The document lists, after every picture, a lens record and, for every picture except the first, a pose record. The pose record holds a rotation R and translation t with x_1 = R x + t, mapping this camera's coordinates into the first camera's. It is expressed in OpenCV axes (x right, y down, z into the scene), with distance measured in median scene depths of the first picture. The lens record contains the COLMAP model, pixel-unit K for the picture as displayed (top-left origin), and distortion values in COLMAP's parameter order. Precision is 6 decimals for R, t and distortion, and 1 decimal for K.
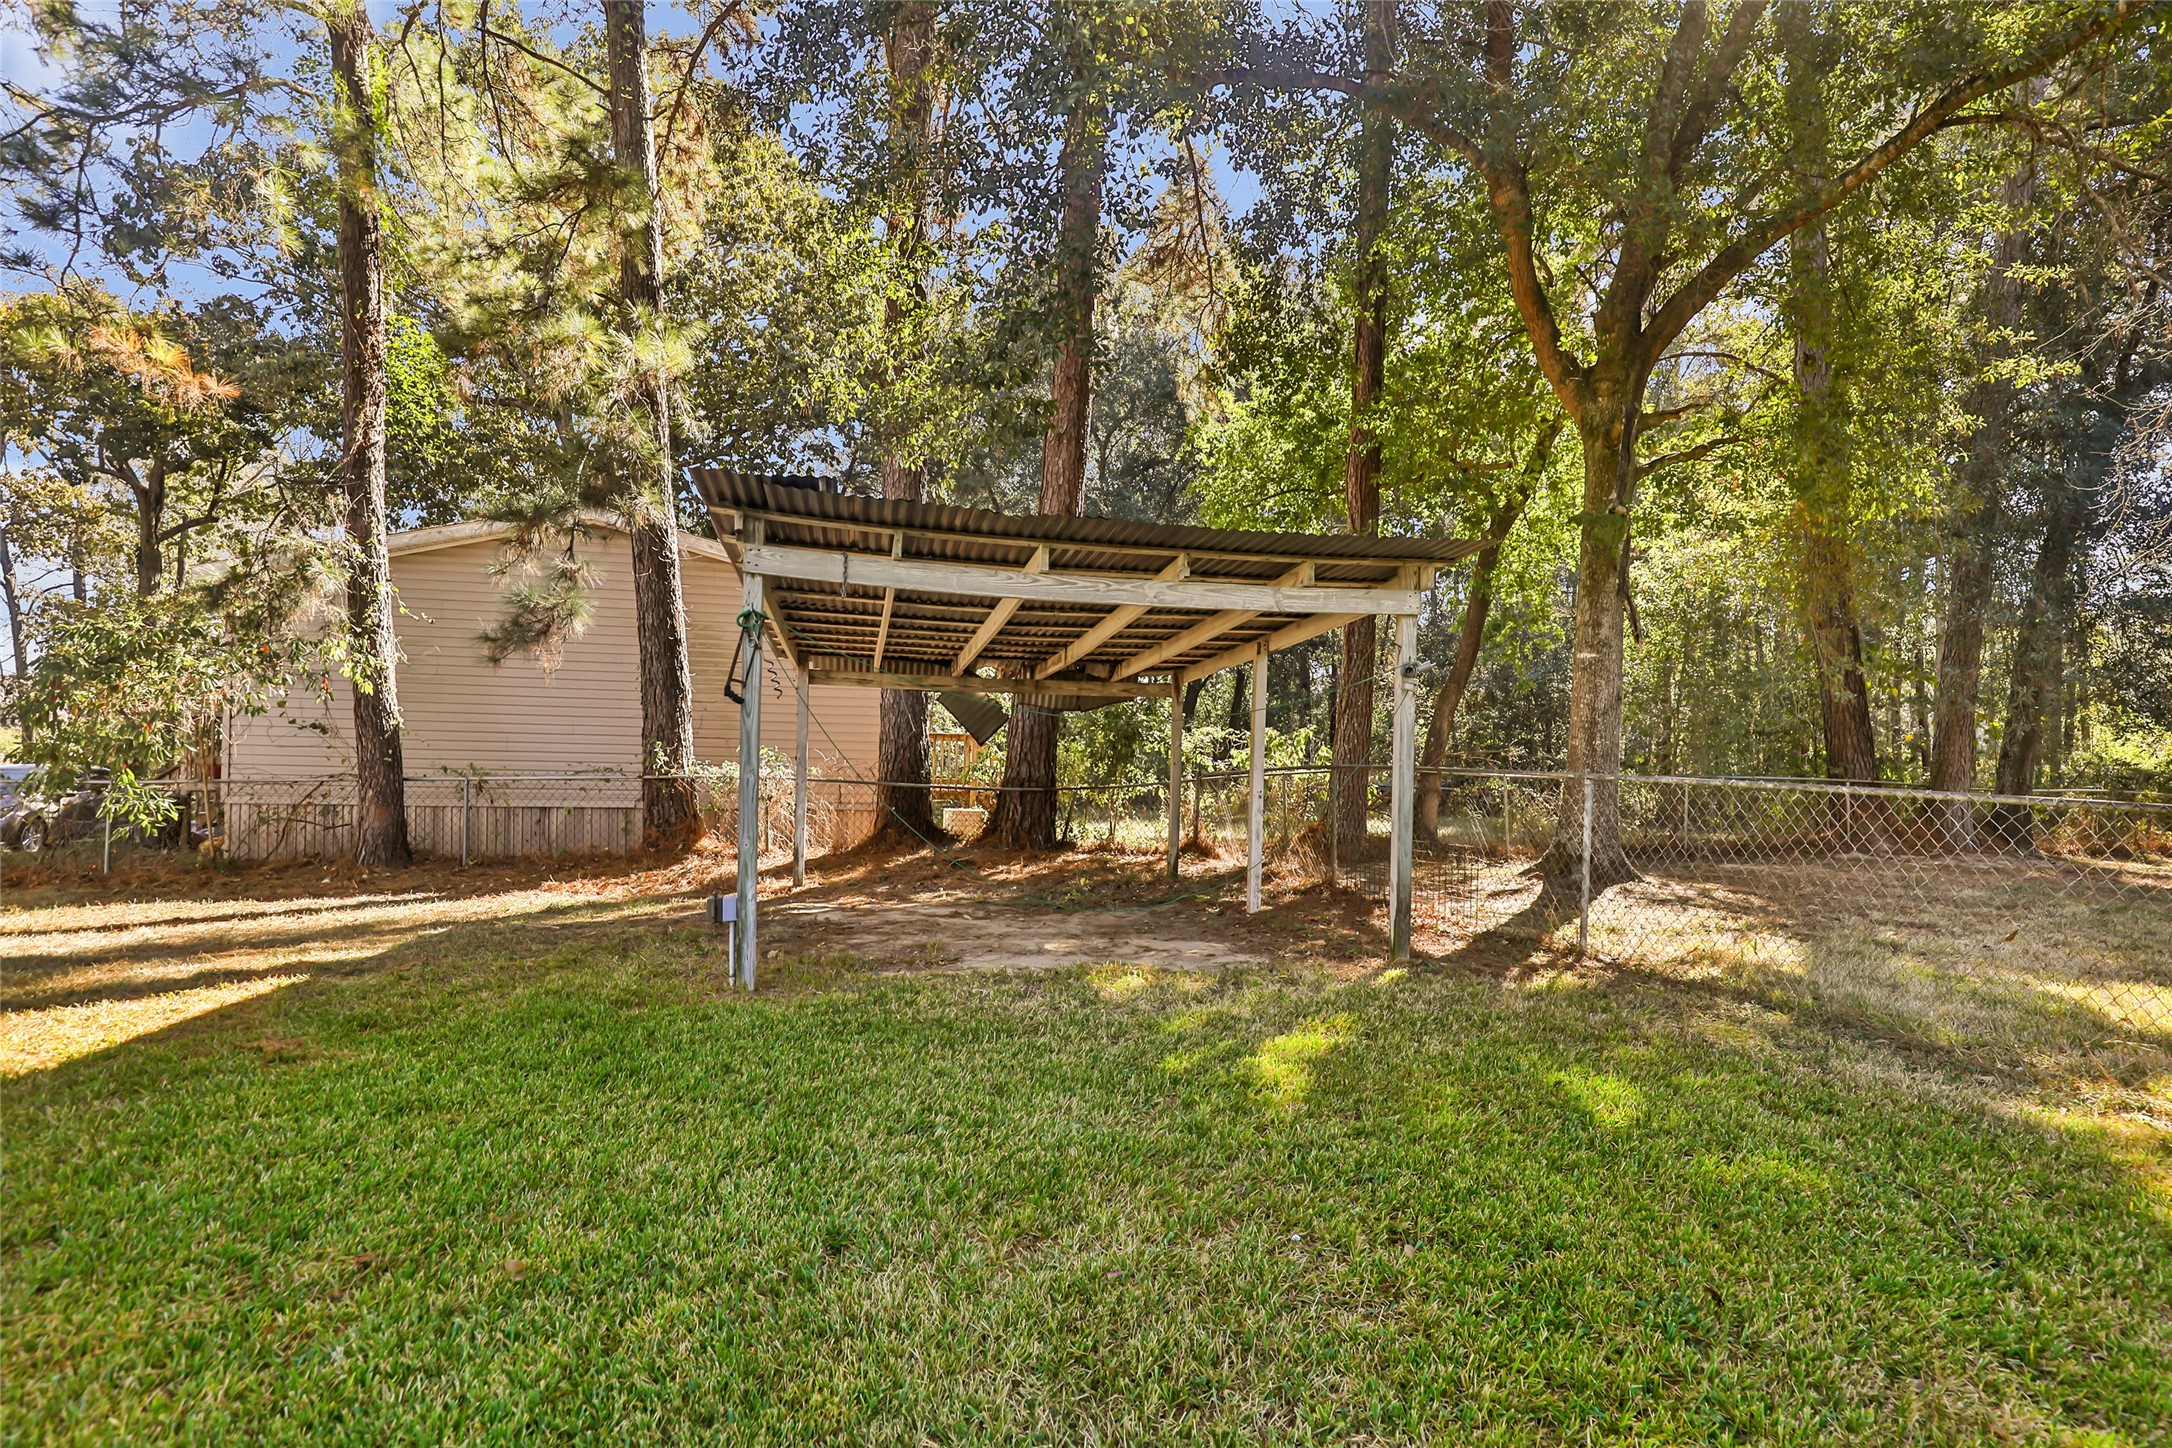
lens RADIAL K [[1100.8, 0, 1140.6], [0, 1100.8, 749.6], [0, 0, 1]] dist [-0.026747, 0.000347]
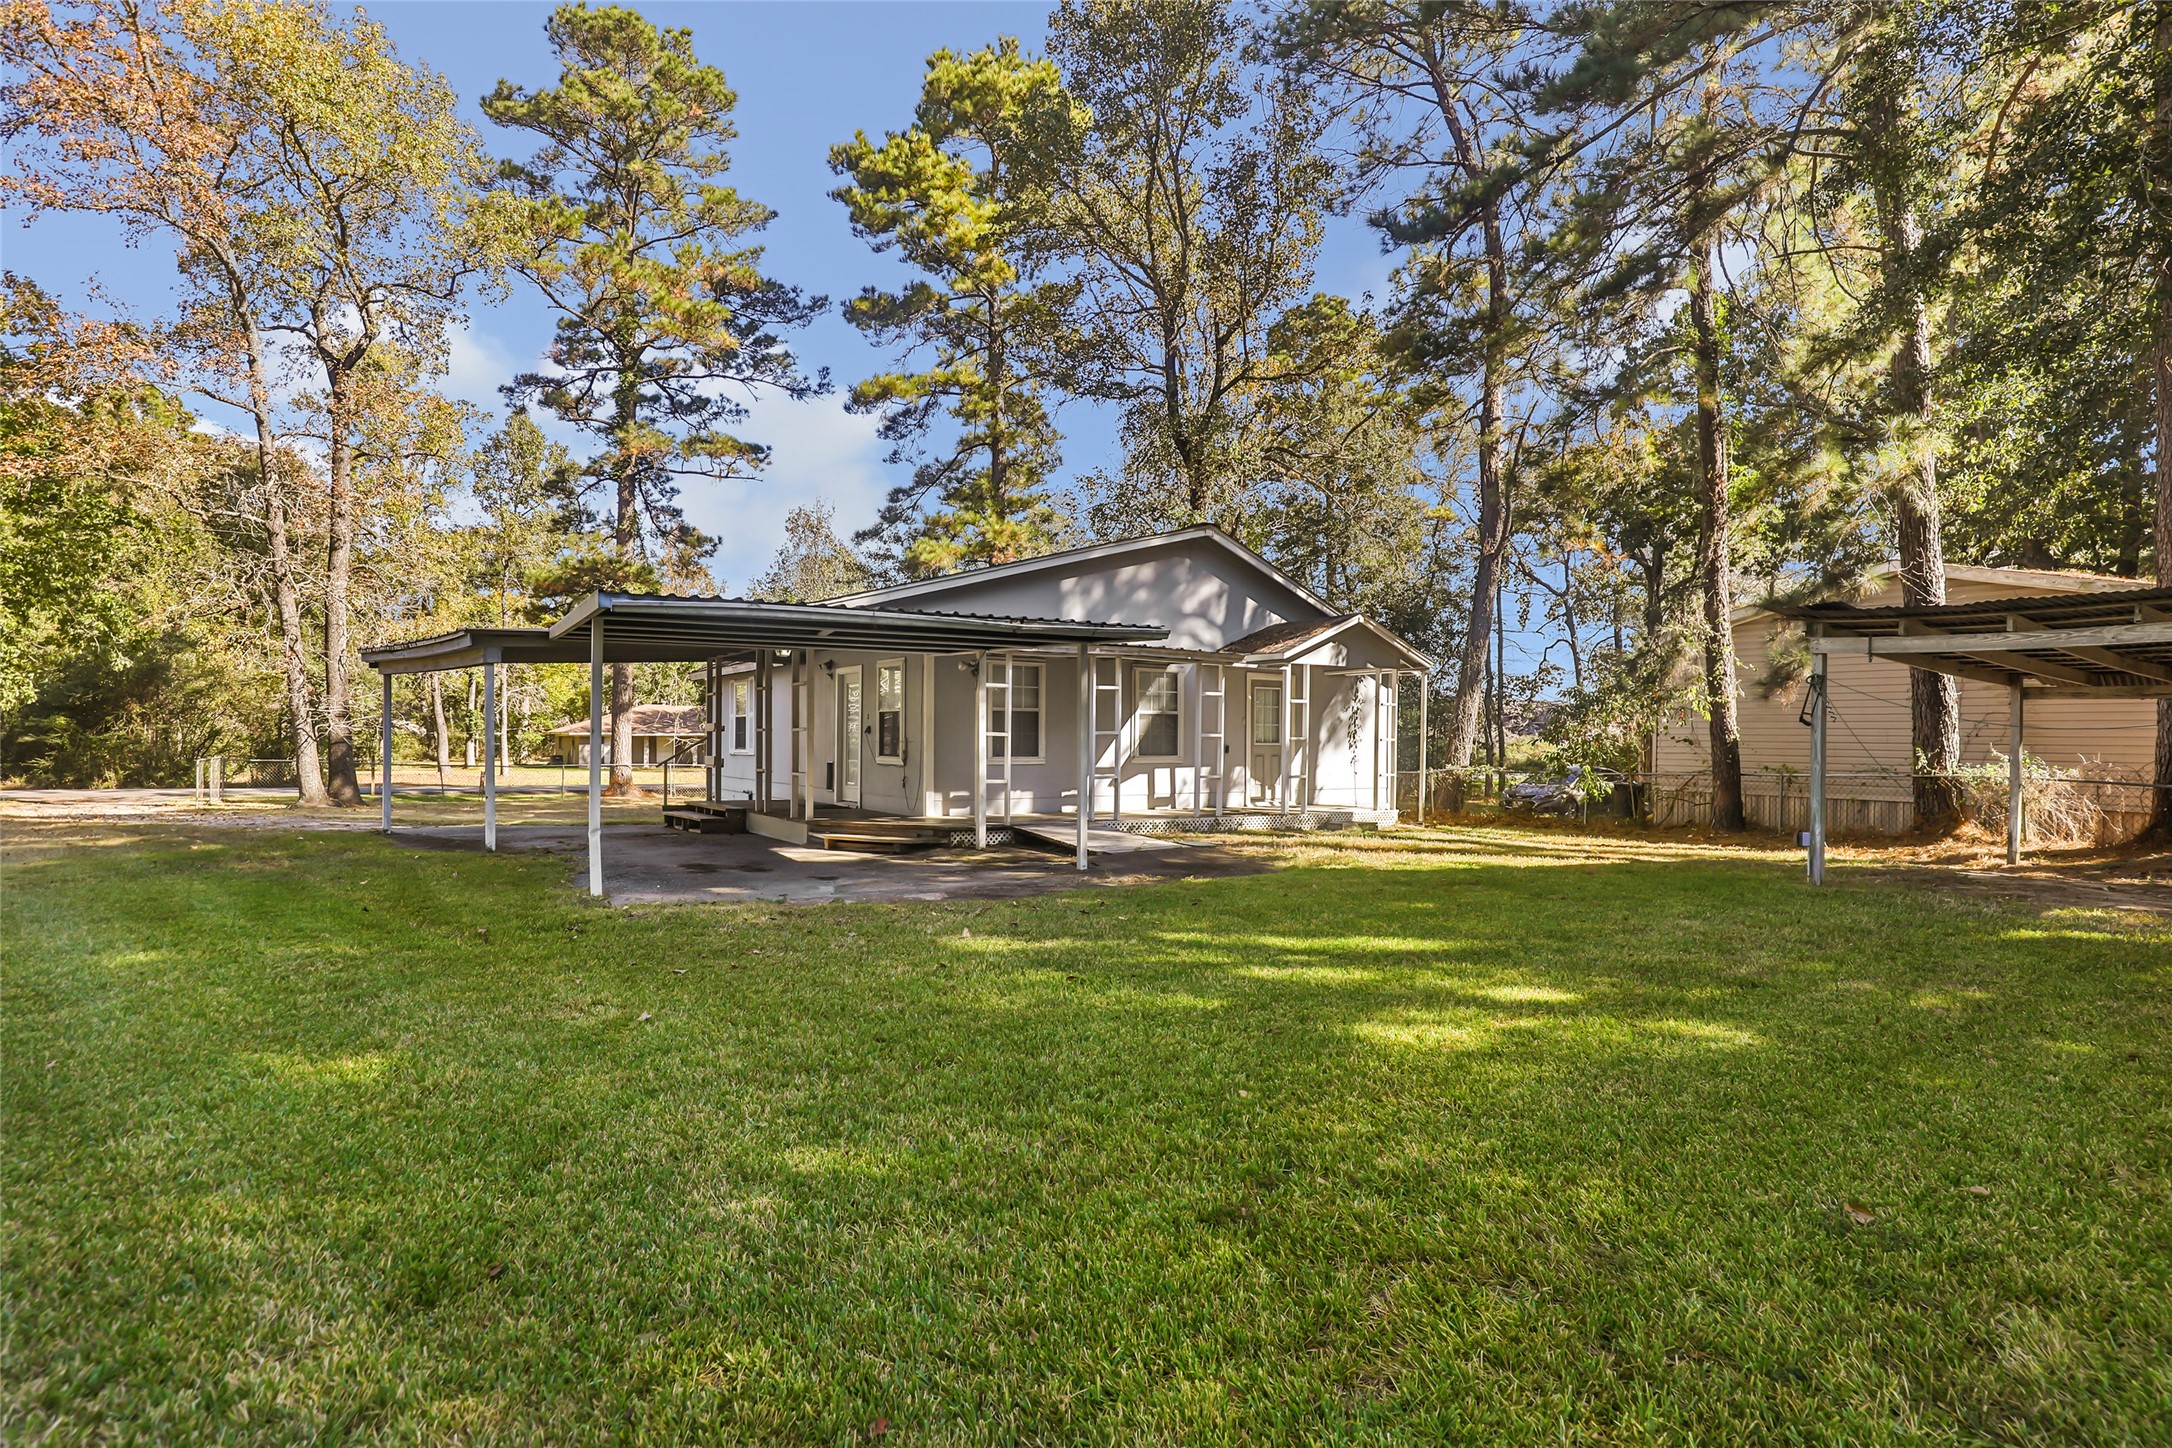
lens RADIAL K [[1100.8, 0, 1140.6], [0, 1100.8, 749.6], [0, 0, 1]] dist [-0.026747, 0.000347]
pose [[0.360427, -0.009163, -0.932742, 0.437089], [0.001004, 0.999955, -0.009436, 0.006040], [0.932787, 0.002465, 0.360420, -0.324201]]
